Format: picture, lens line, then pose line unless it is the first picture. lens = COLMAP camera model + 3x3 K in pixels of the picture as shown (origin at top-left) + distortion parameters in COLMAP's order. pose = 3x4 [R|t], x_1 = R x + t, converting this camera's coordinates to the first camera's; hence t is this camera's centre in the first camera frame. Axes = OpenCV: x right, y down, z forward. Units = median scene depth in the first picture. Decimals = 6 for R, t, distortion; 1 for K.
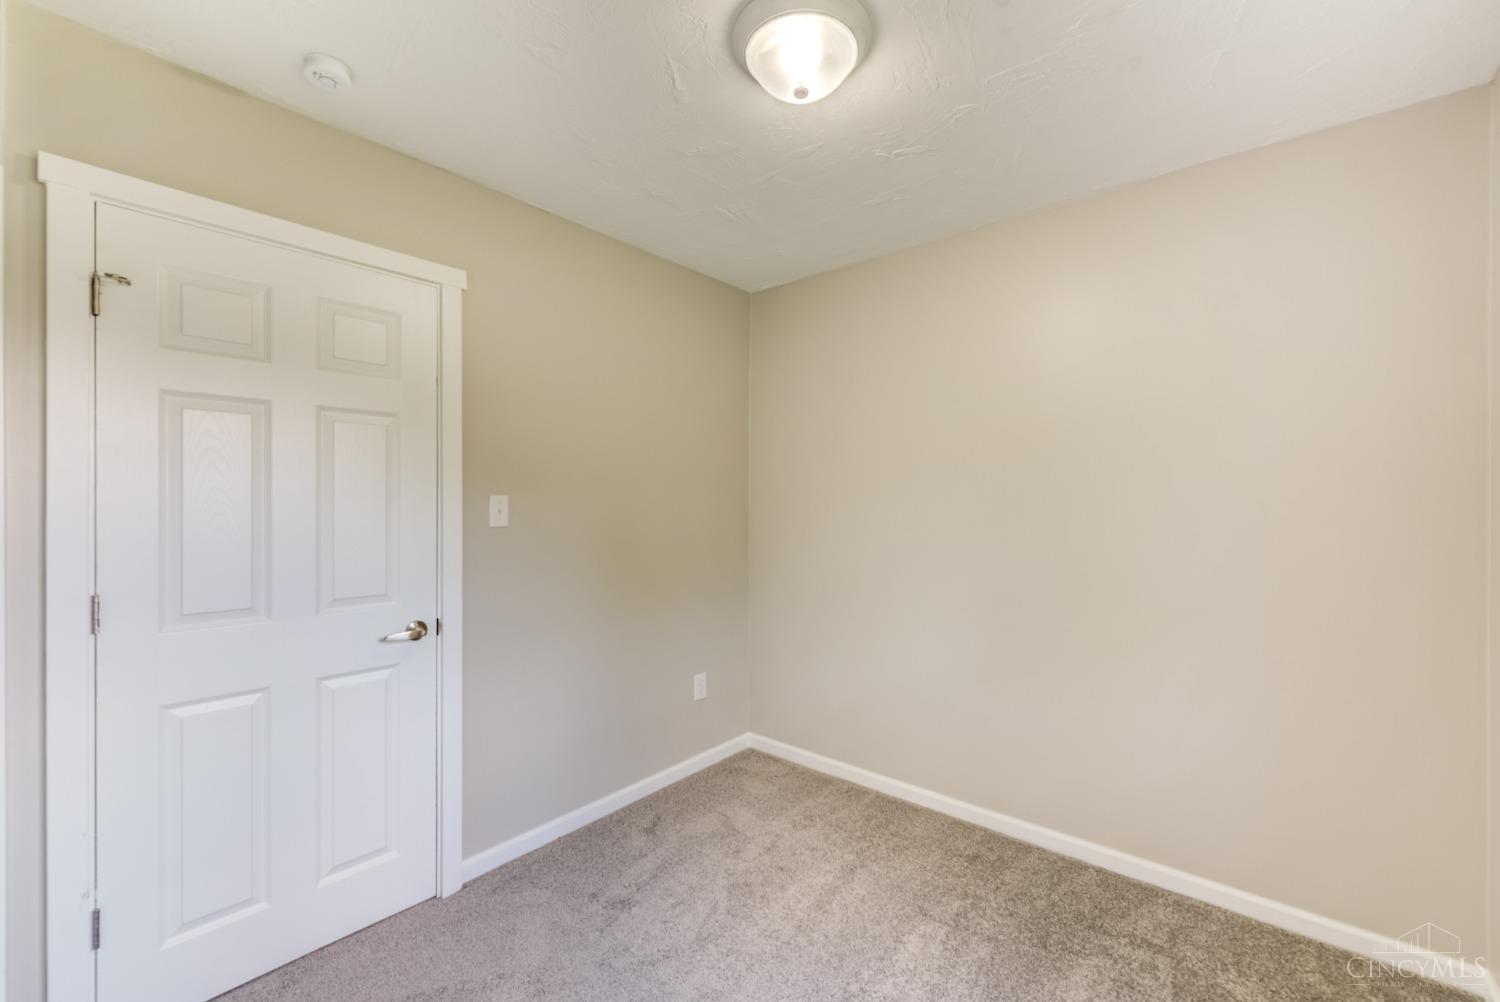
lens RADIAL K [[606.9, 0, 750.0], [0, 606.9, 501.0], [0, 0, 1]] dist [0.010951, -0.003181]
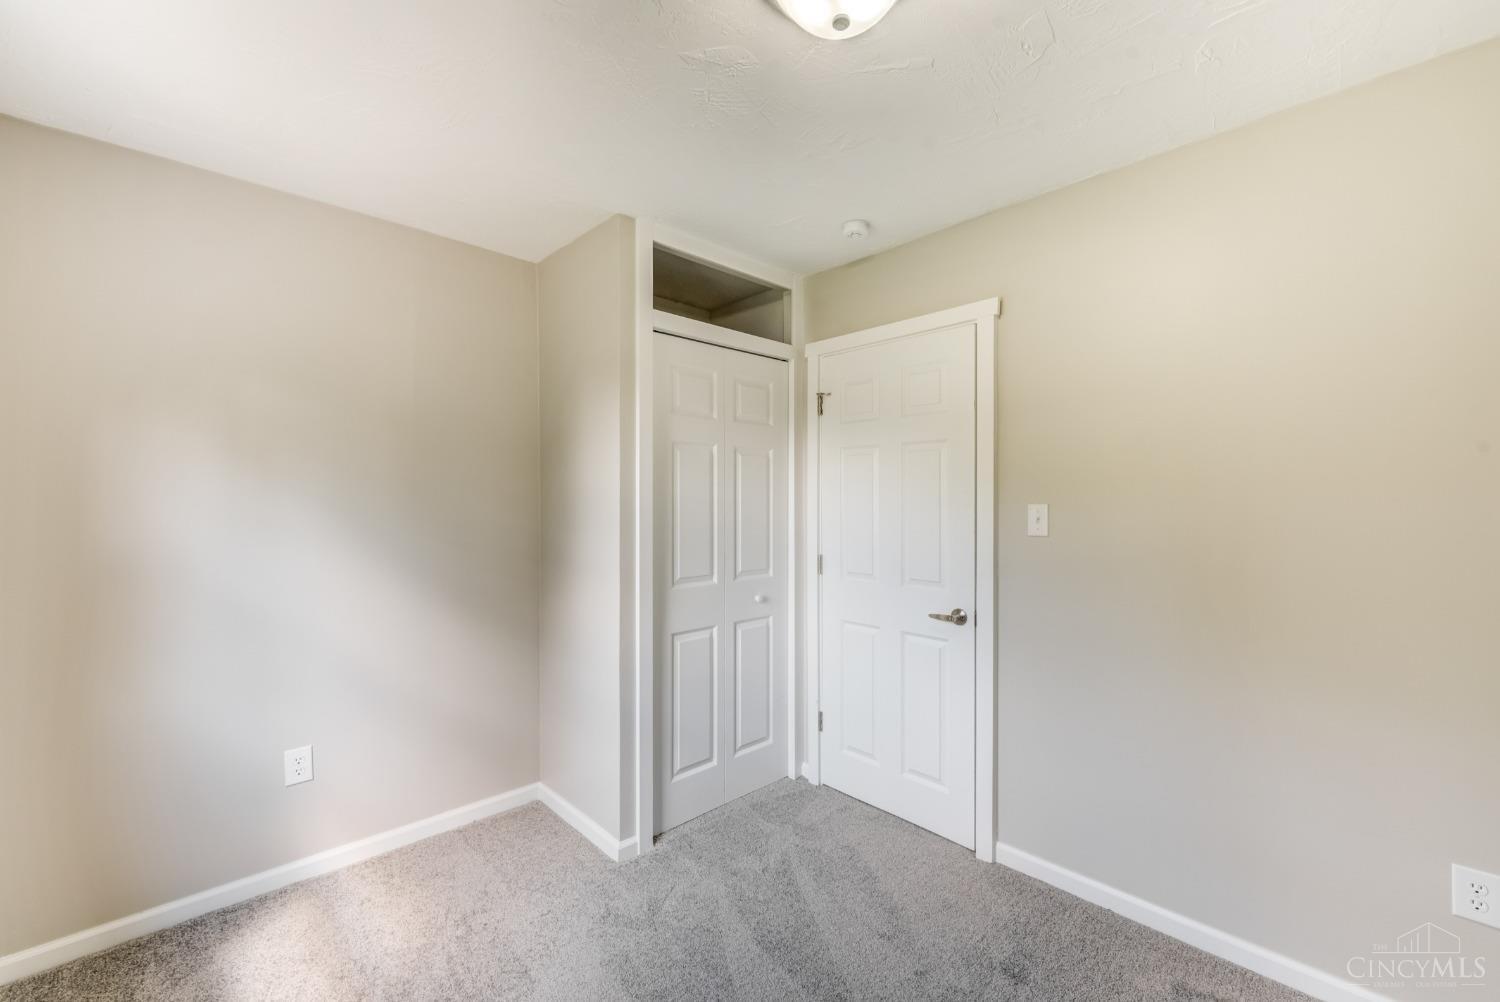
lens RADIAL K [[606.9, 0, 750.0], [0, 606.9, 501.0], [0, 0, 1]] dist [0.010951, -0.003181]
pose [[-0.087709, 0.000568, -0.996146, 0.702194], [0.002065, 0.999998, 0.000389, -0.017467], [0.996144, -0.002023, -0.087710, 0.714200]]
